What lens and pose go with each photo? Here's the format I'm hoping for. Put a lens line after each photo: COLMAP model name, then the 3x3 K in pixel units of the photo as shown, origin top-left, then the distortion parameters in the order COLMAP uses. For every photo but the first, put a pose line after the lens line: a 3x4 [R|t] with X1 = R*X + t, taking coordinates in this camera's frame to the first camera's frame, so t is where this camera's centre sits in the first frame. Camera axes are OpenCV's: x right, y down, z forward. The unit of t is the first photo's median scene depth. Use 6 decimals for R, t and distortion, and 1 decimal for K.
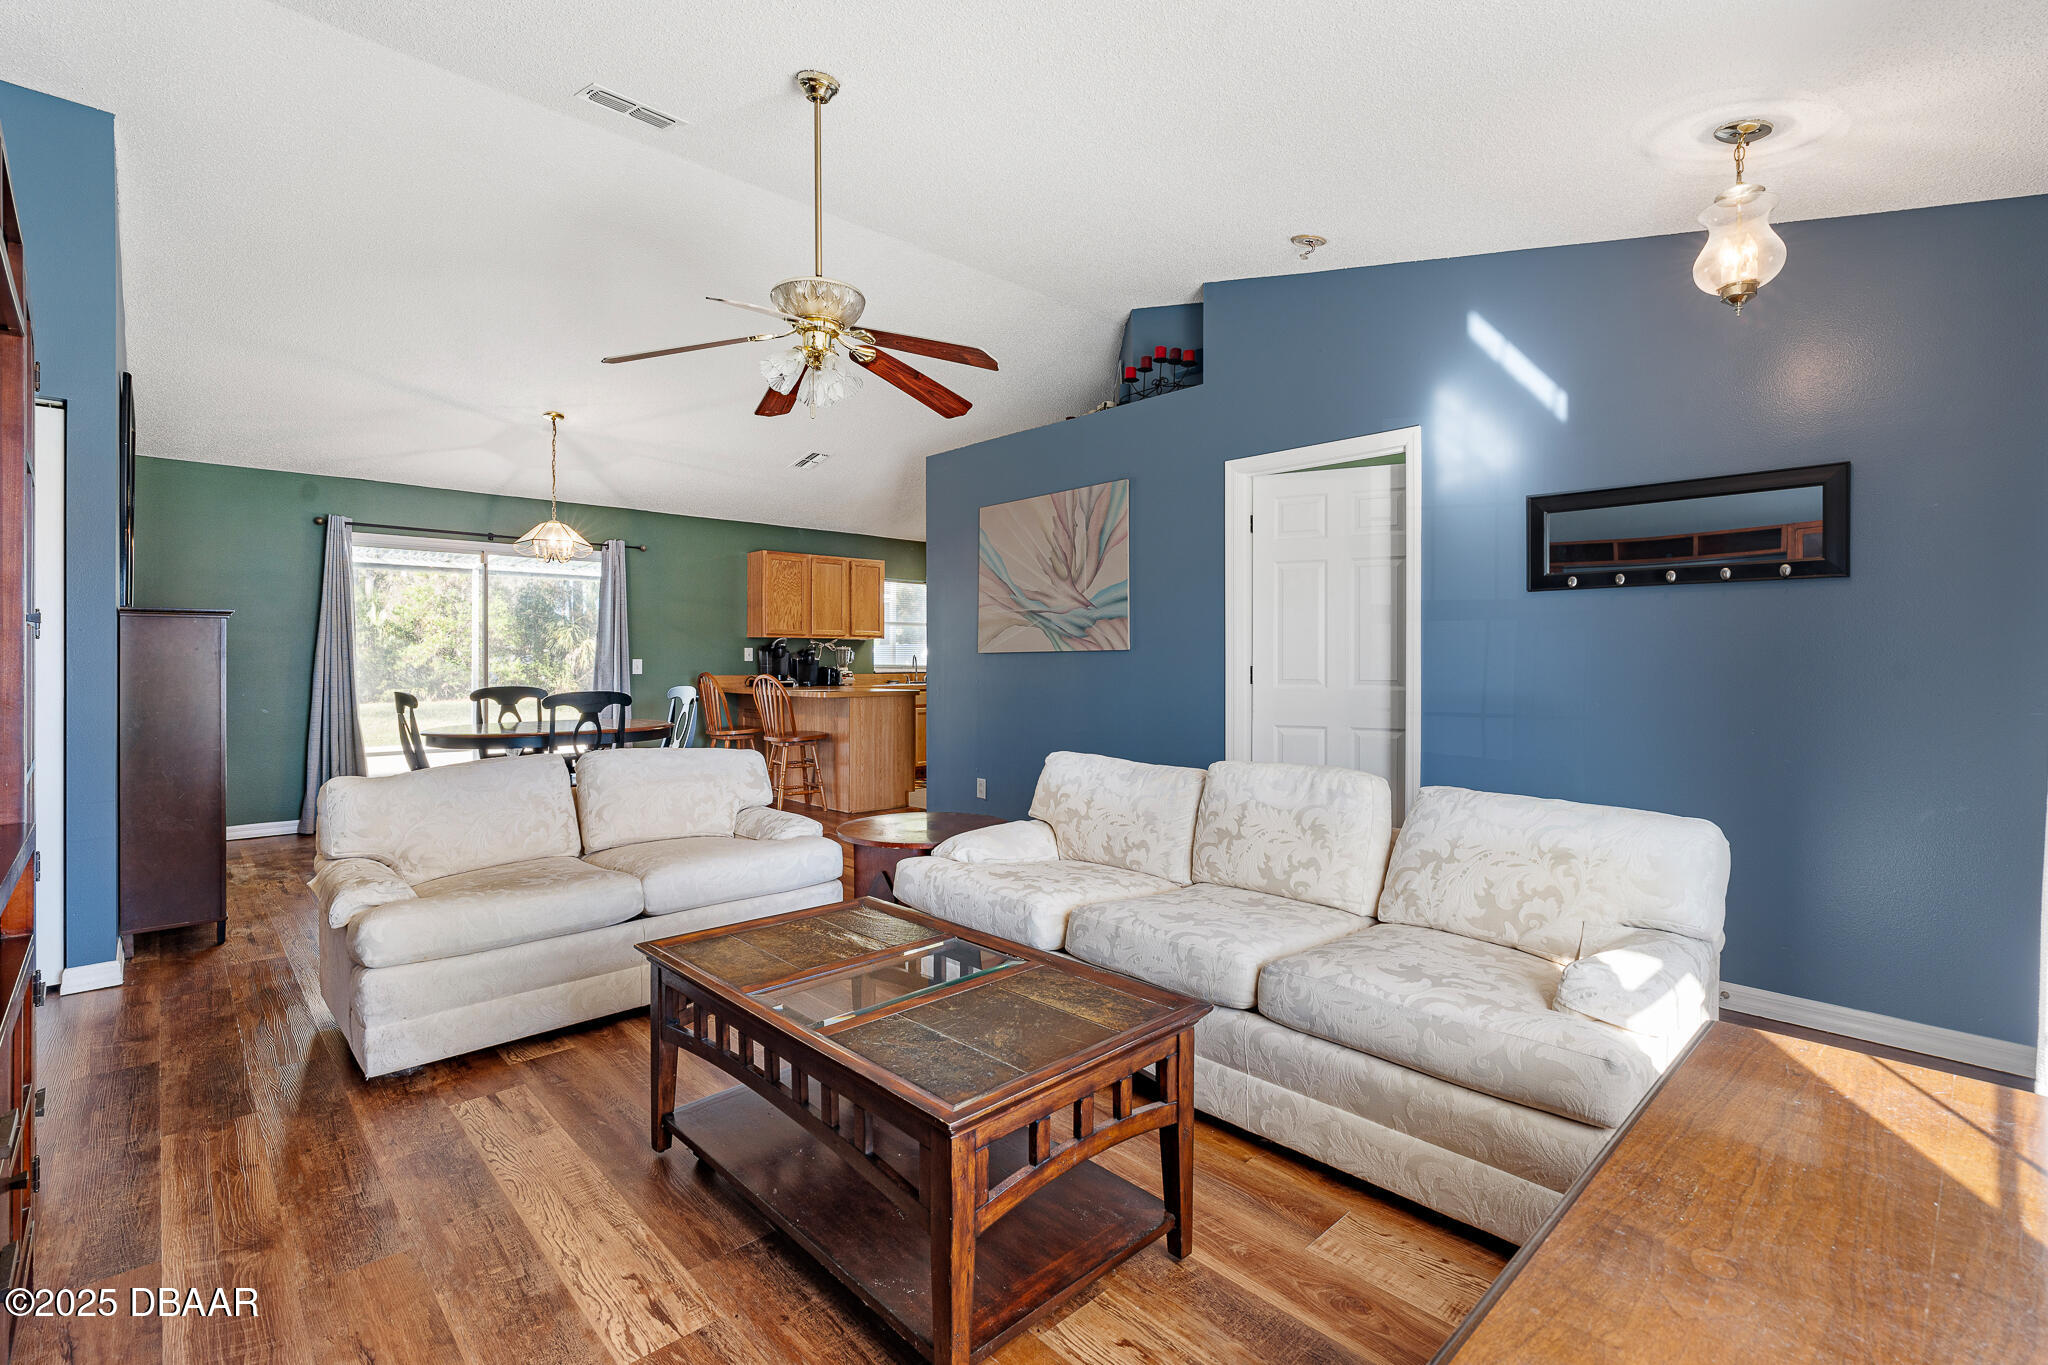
lens RADIAL K [[926.8, 0, 1016.0], [0, 926.8, 668.7], [0, 0, 1]] dist [-0.007402, 0.001477]
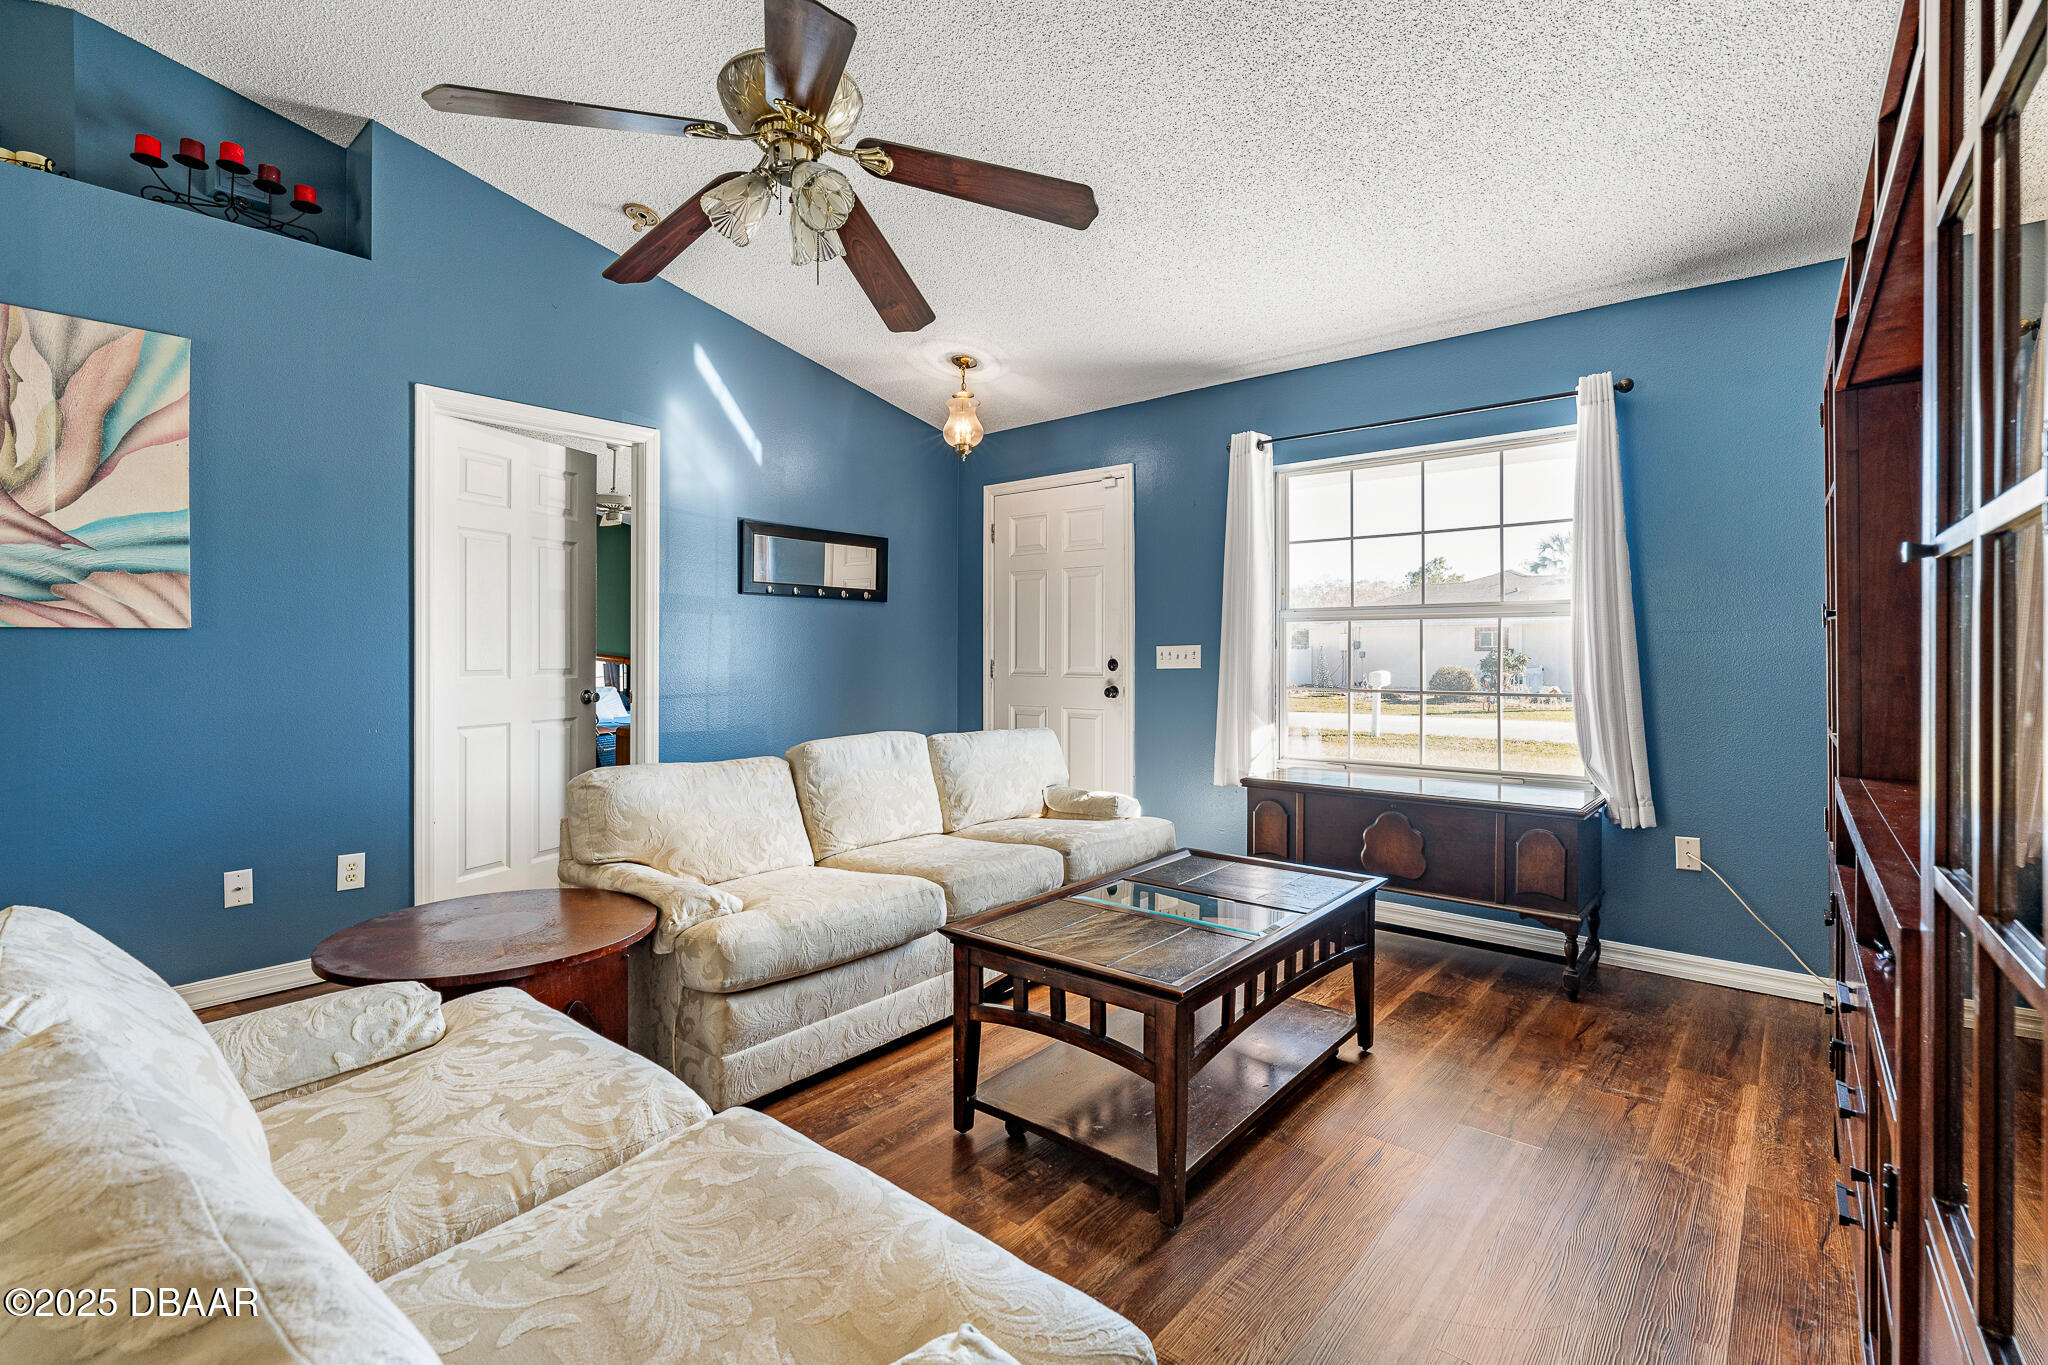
lens RADIAL K [[926.8, 0, 1030.6], [0, 926.8, 680.6], [0, 0, 1]] dist [-0.007402, 0.001477]
pose [[-0.118409, -0.034575, 0.992363, -0.415119], [0.004365, 0.999366, 0.035340, -0.004386], [-0.992955, 0.008516, -0.118183, 0.419143]]
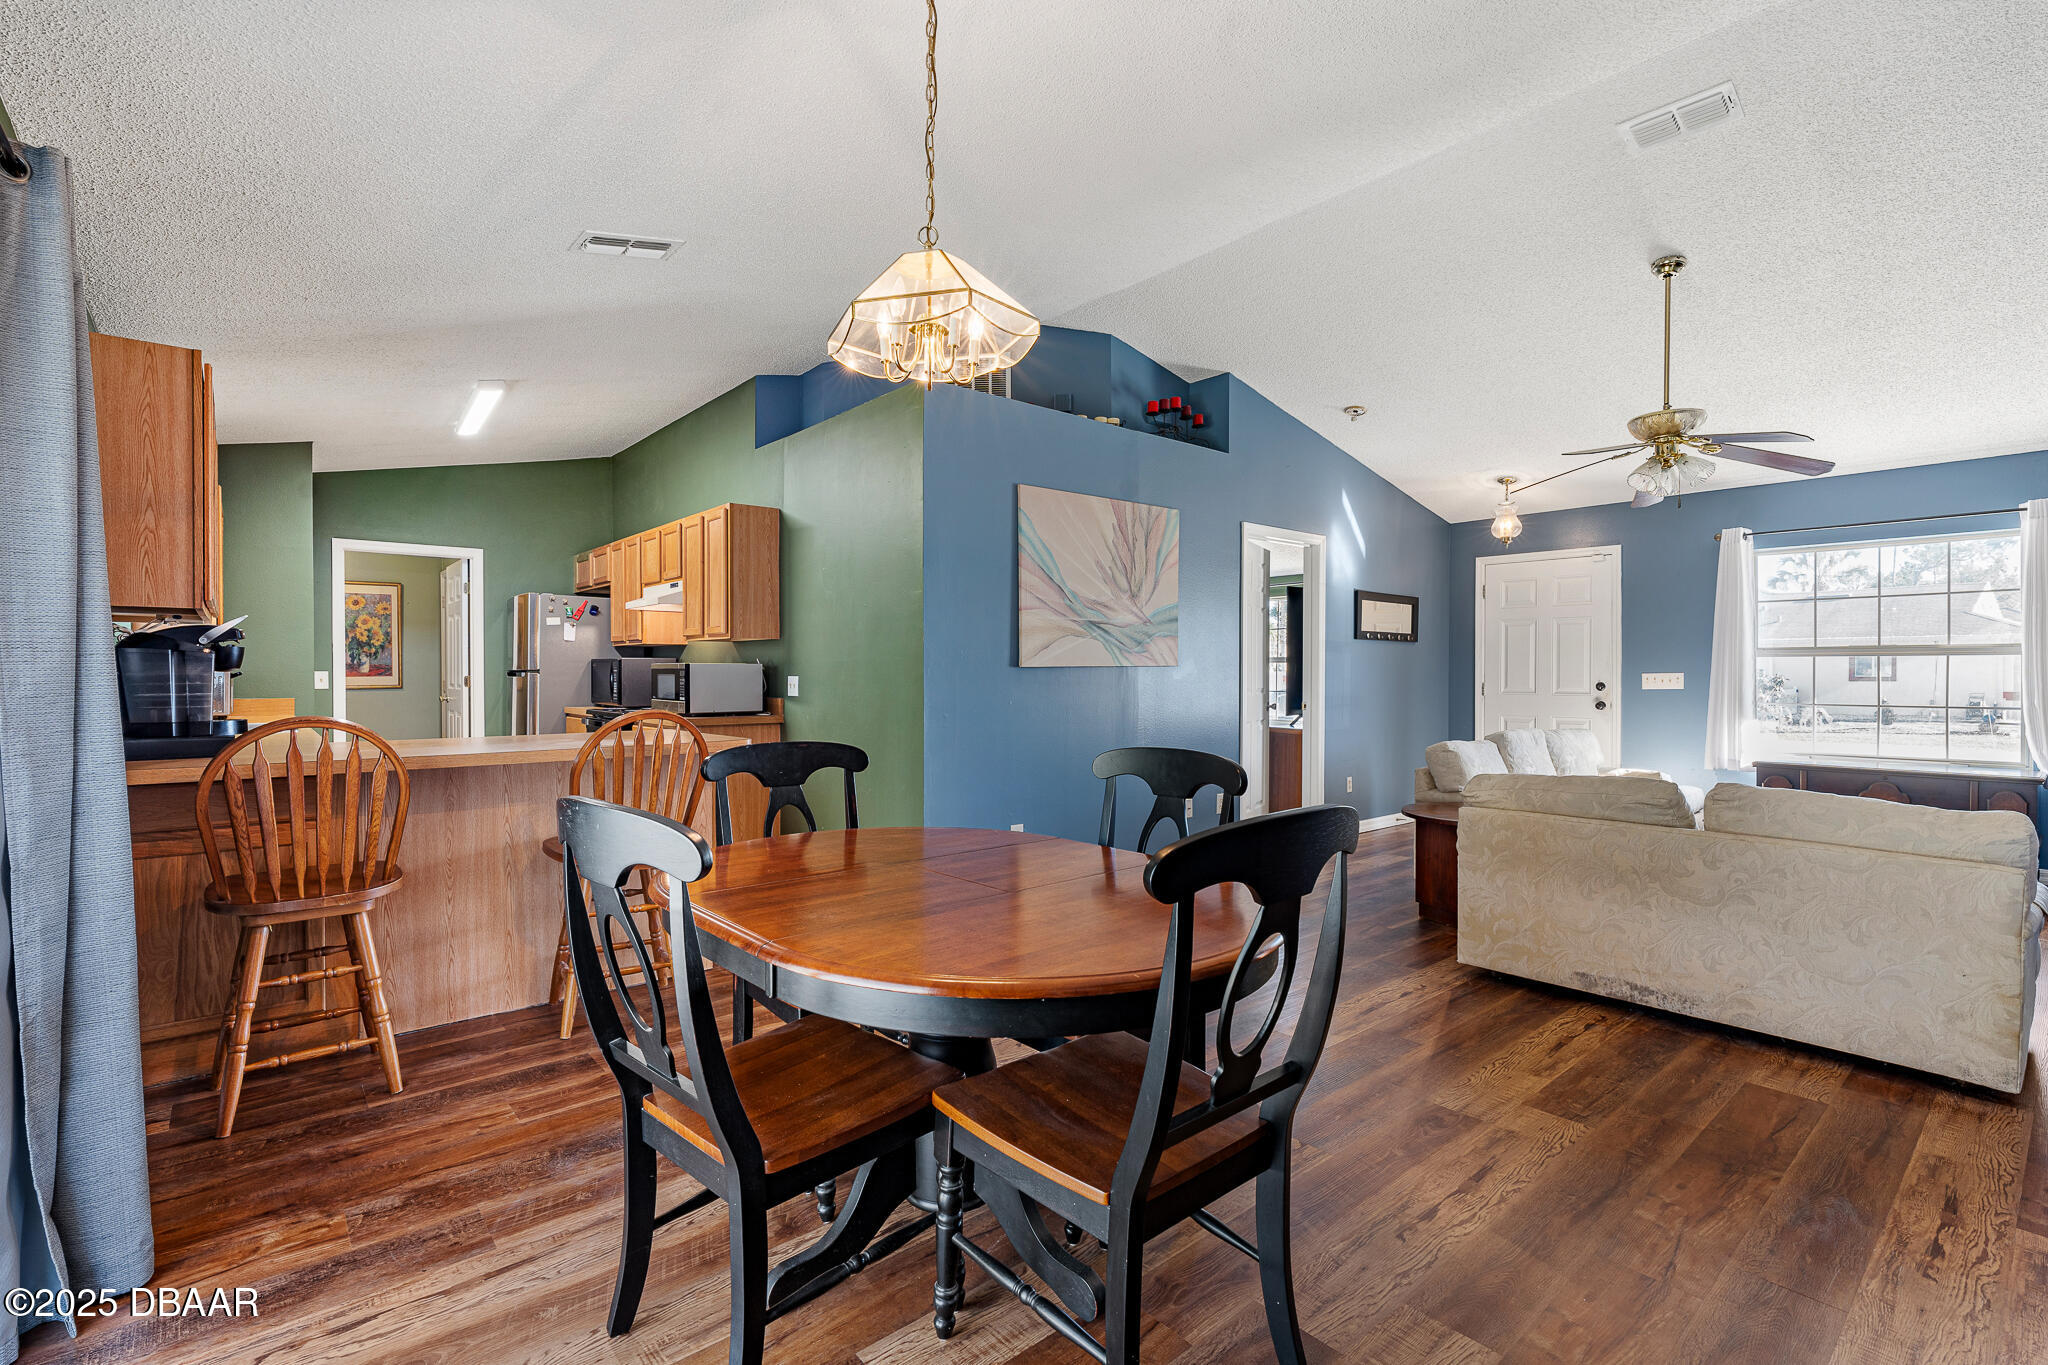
lens RADIAL K [[926.8, 0, 1021.6], [0, 926.8, 676.5], [0, 0, 1]] dist [-0.007402, 0.001477]
pose [[0.041674, -0.008743, 0.999093, -0.765073], [0.005268, 0.999950, 0.008531, -0.014408], [-0.999117, 0.004908, 0.041718, 0.888651]]
